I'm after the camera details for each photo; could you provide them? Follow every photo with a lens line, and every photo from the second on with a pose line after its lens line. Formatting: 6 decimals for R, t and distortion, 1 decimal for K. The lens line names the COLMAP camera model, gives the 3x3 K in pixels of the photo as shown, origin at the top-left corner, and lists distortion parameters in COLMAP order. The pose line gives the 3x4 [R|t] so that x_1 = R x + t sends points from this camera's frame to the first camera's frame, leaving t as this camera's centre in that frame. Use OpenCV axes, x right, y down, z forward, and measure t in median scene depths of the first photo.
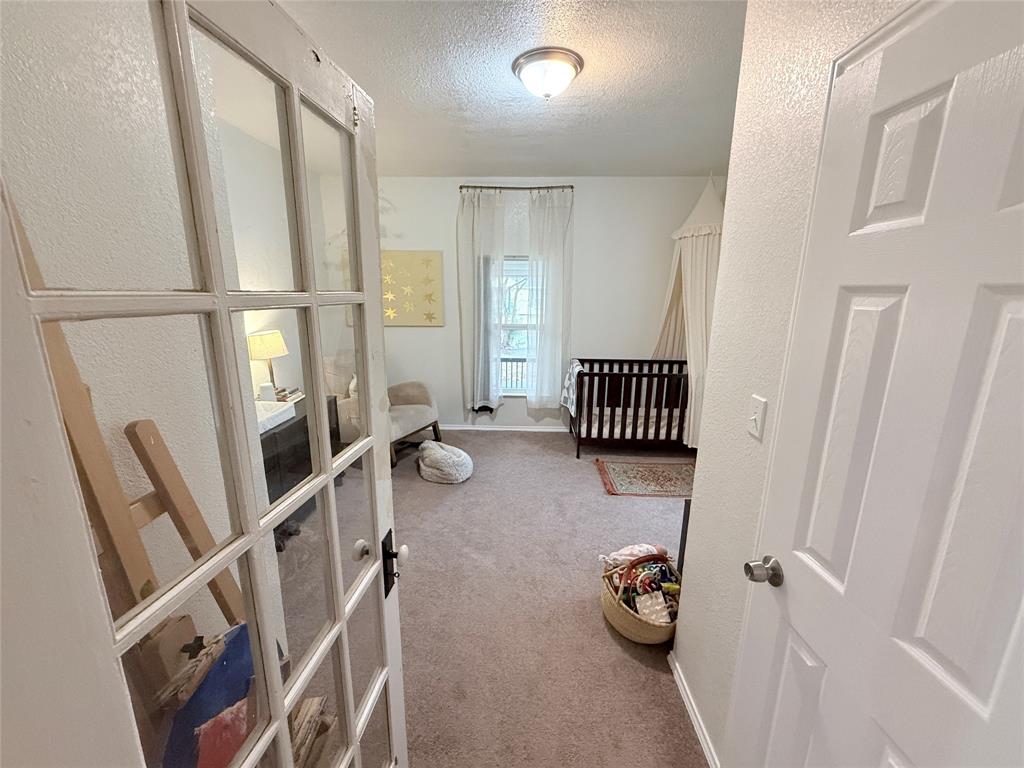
lens RADIAL K [[408.9, 0, 508.4], [0, 408.9, 381.0], [0, 0, 1]] dist [-0.002642, 0.000859]
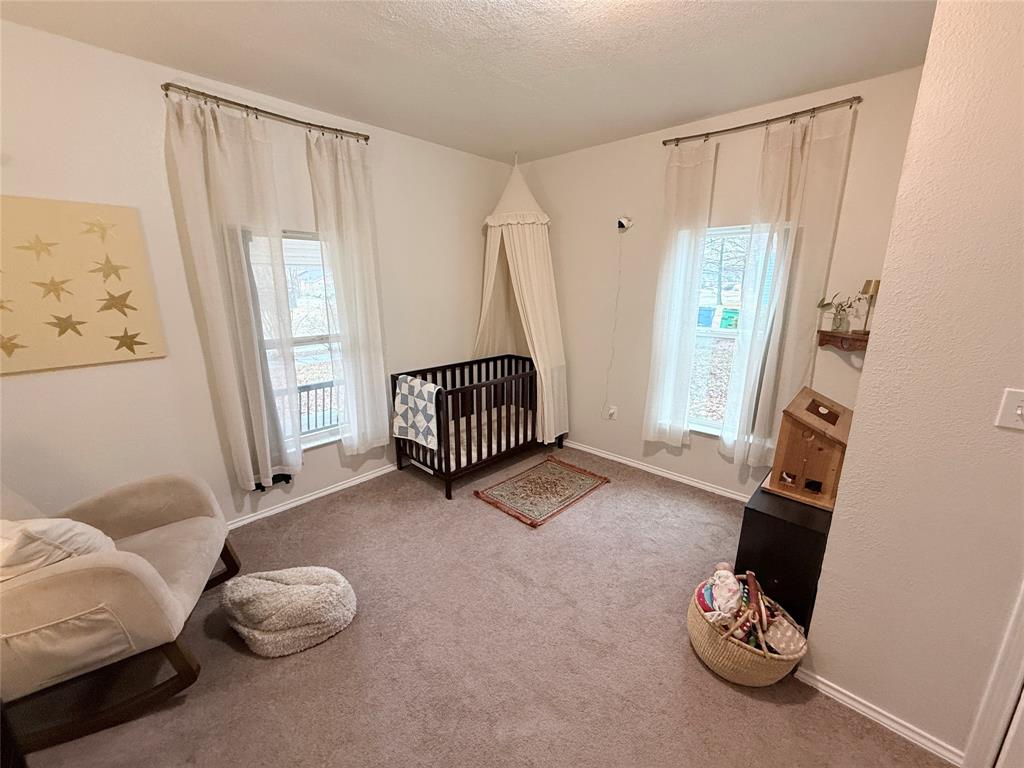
lens RADIAL K [[408.9, 0, 510.6], [0, 408.9, 382.6], [0, 0, 1]] dist [-0.002642, 0.000859]
pose [[0.670722, -0.187660, 0.717576, -0.267039], [0.173082, 0.980354, 0.094601, -0.082029], [-0.721232, 0.060749, 0.690025, 0.356375]]
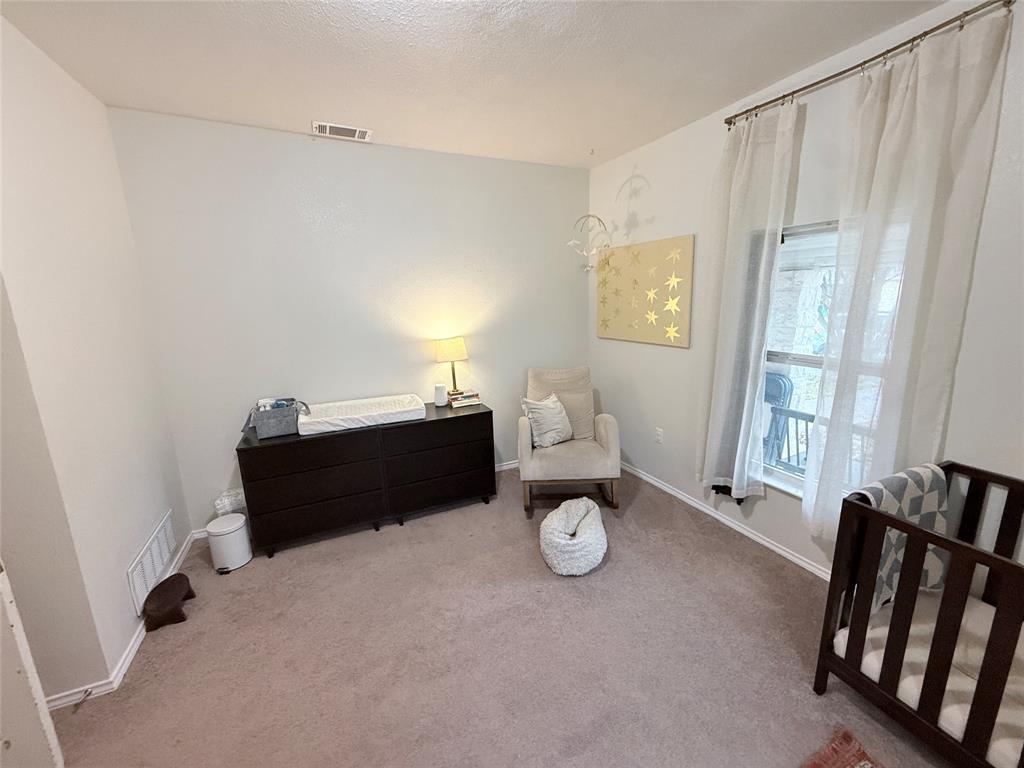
lens RADIAL K [[408.9, 0, 512.5], [0, 408.9, 384.8], [0, 0, 1]] dist [-0.002642, 0.000859]
pose [[0.445505, 0.182793, -0.876420, 0.336871], [-0.175978, 0.977716, 0.114467, -0.111506], [0.877814, 0.103234, 0.467745, 0.485082]]
